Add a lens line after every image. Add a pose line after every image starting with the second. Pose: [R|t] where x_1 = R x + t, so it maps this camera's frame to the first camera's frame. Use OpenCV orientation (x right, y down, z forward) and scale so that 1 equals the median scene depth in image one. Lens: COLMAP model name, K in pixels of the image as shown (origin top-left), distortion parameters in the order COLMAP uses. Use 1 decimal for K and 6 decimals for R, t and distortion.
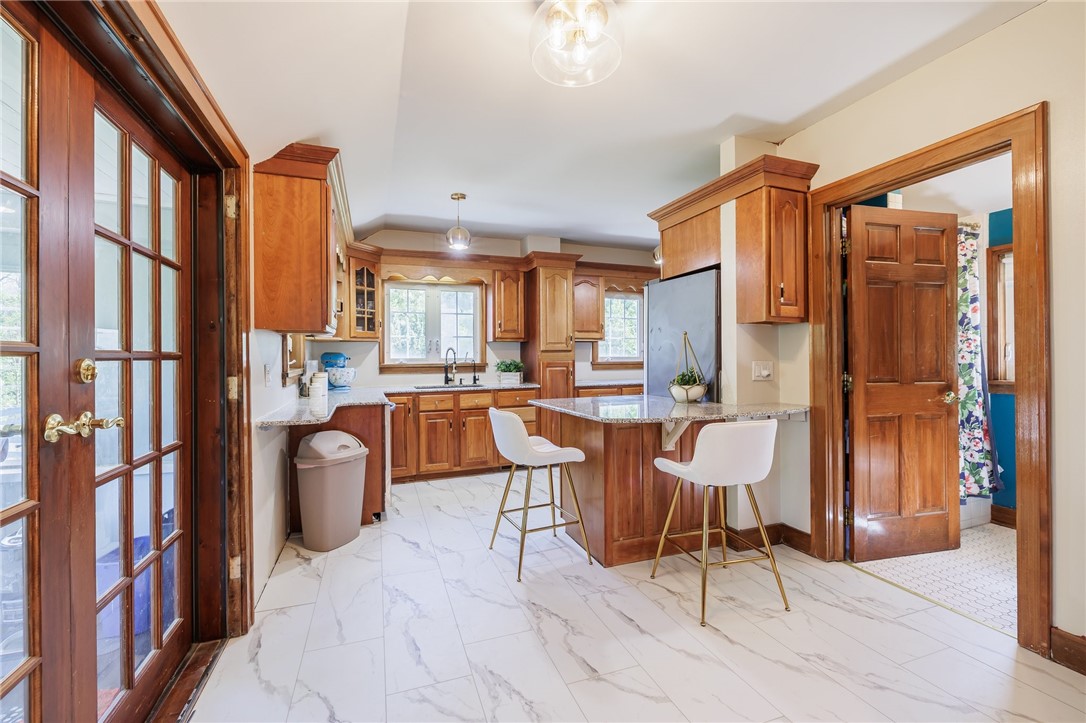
lens RADIAL K [[454.9, 0, 537.1], [0, 454.9, 354.9], [0, 0, 1]] dist [-0.000376, -0.000984]
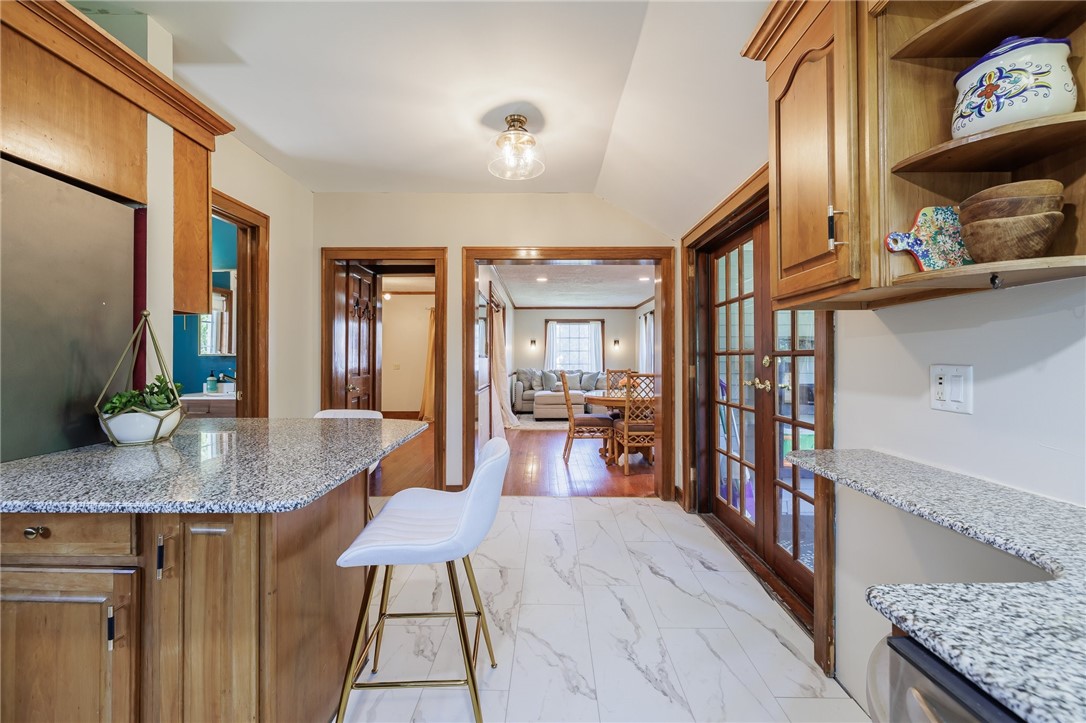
lens RADIAL K [[454.9, 0, 535.8], [0, 454.9, 355.6], [0, 0, 1]] dist [-0.000376, -0.000984]
pose [[-0.930473, 0.011258, 0.366187, -0.238762], [0.006713, 0.999884, -0.013683, 0.009330], [-0.366299, -0.010273, -0.930441, 1.064685]]
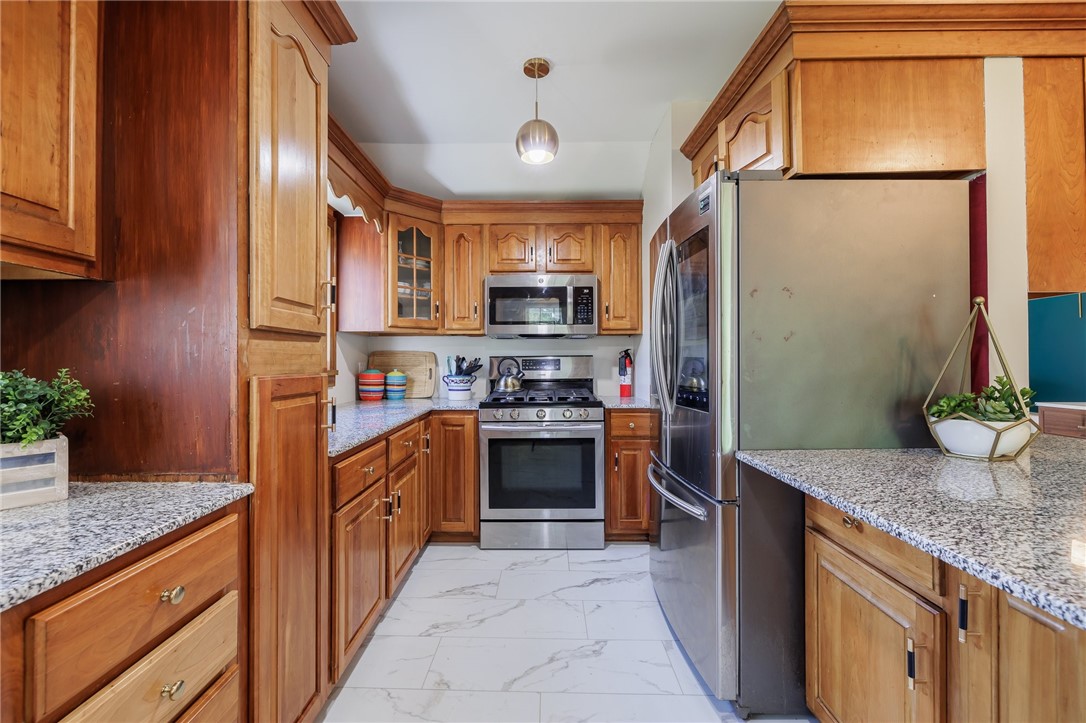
lens RADIAL K [[454.9, 0, 538.3], [0, 454.9, 357.0], [0, 0, 1]] dist [-0.000376, -0.000984]
pose [[0.358711, 0.012359, 0.933367, -0.190895], [-0.000326, 0.999914, -0.013114, 0.009618], [-0.933449, 0.004400, 0.358684, 0.993731]]
